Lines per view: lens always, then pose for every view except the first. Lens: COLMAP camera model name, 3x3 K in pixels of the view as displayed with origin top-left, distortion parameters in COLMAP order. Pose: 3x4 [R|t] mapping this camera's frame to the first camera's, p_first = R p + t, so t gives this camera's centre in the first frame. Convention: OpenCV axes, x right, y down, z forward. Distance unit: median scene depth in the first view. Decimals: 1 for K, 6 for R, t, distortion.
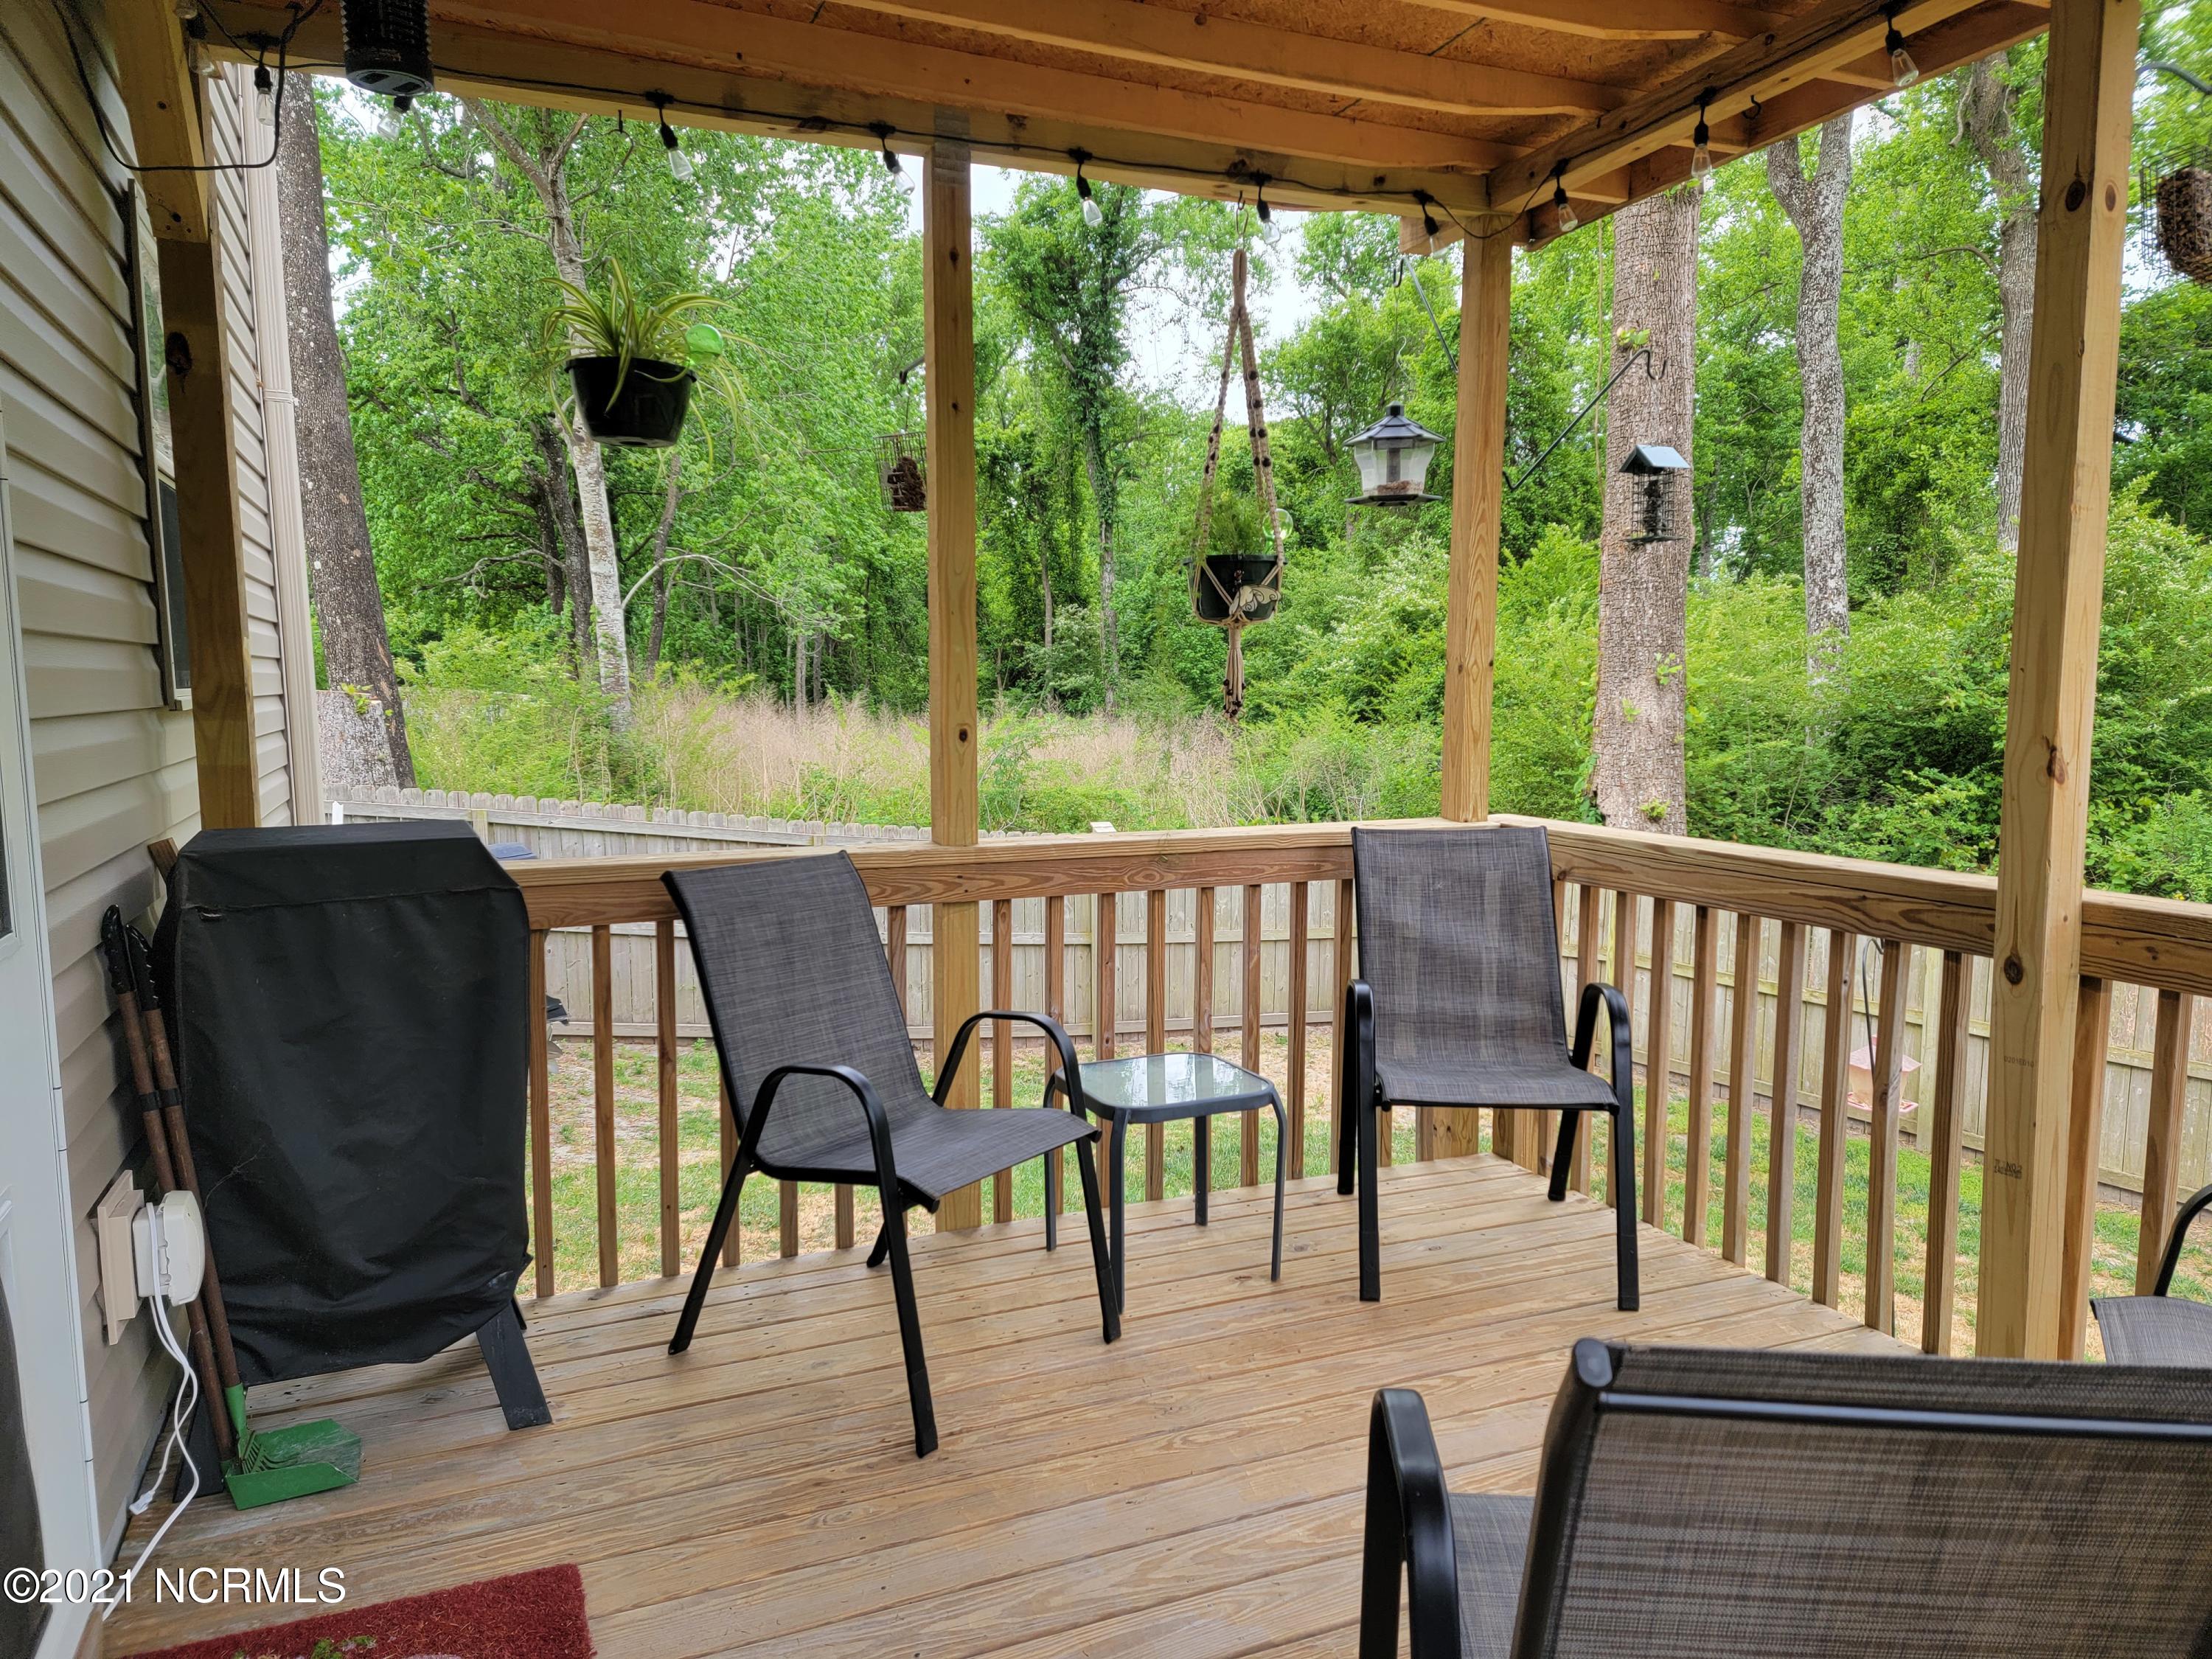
lens RADIAL K [[1496.2, 0, 1106.0], [0, 1496.2, 829.5], [0, 0, 1]] dist [0.119688, -0.105148]
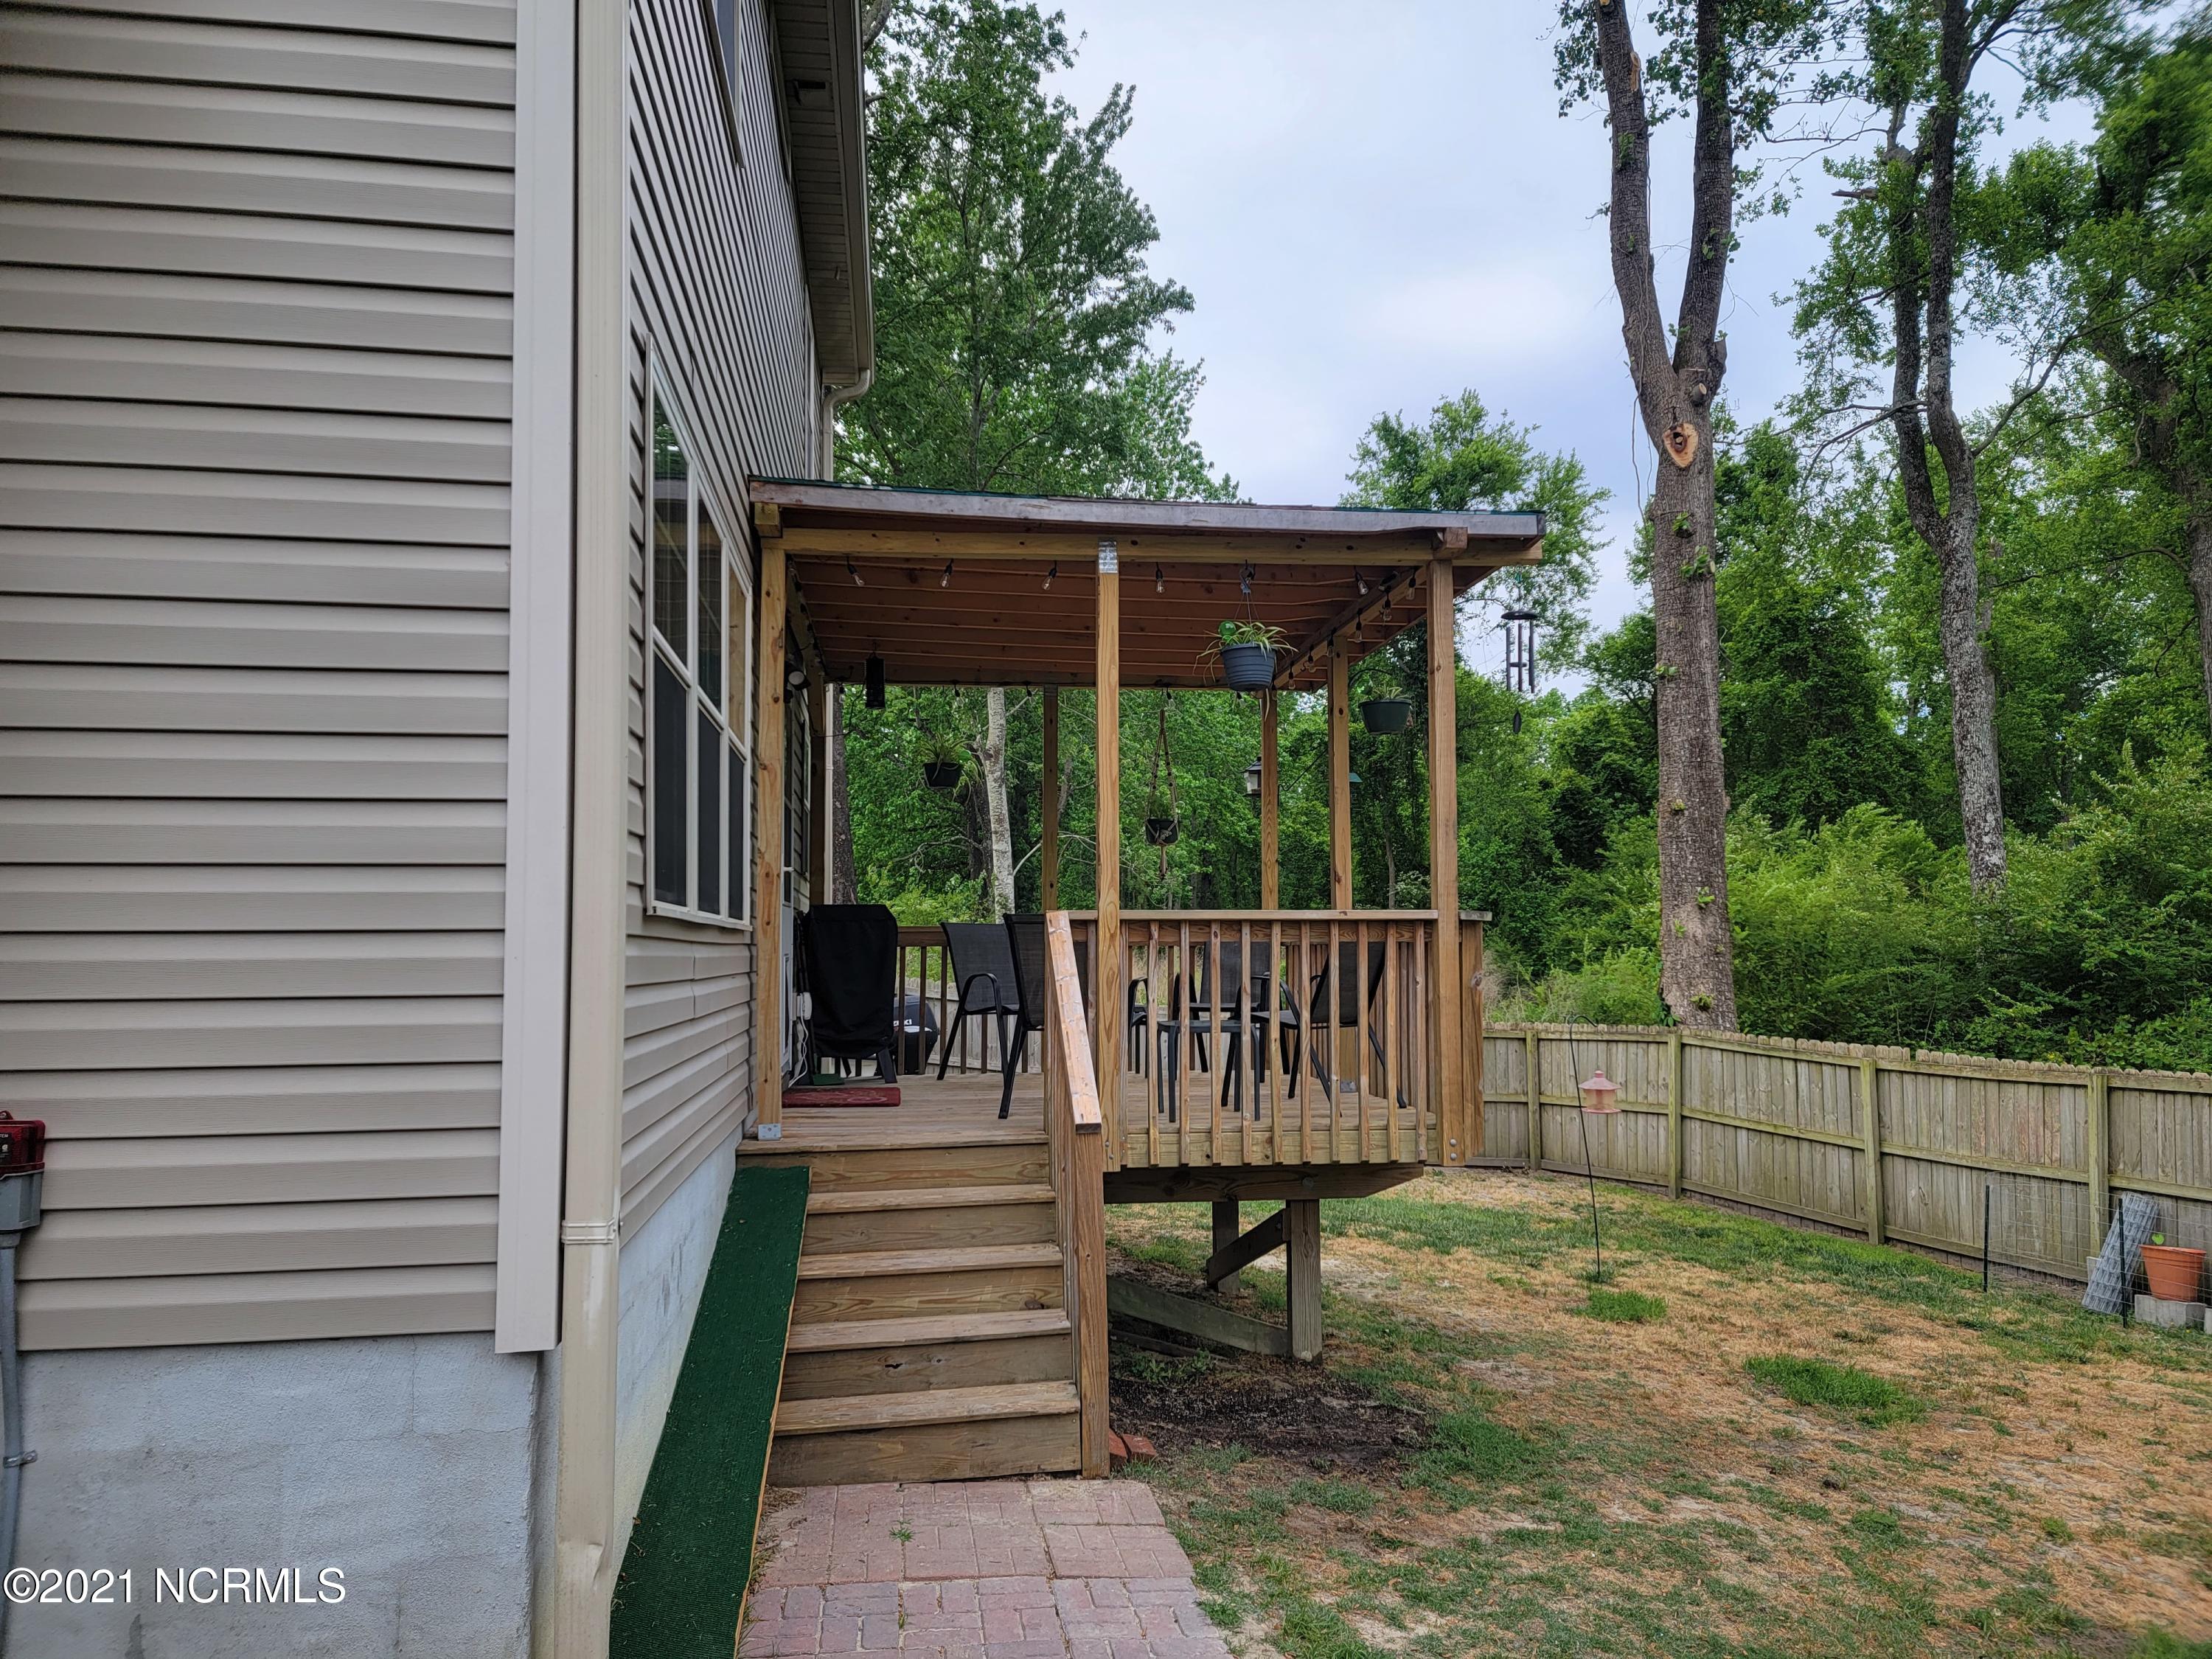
lens RADIAL K [[1516.1, 0, 1130.8], [0, 1516.1, 821.6], [0, 0, 1]] dist [0.125948, -0.114959]
pose [[0.967681, -0.024330, -0.251001, 0.137807], [-0.023237, 0.982498, -0.184821, 0.061462], [0.251105, 0.184680, 0.950179, -0.300257]]
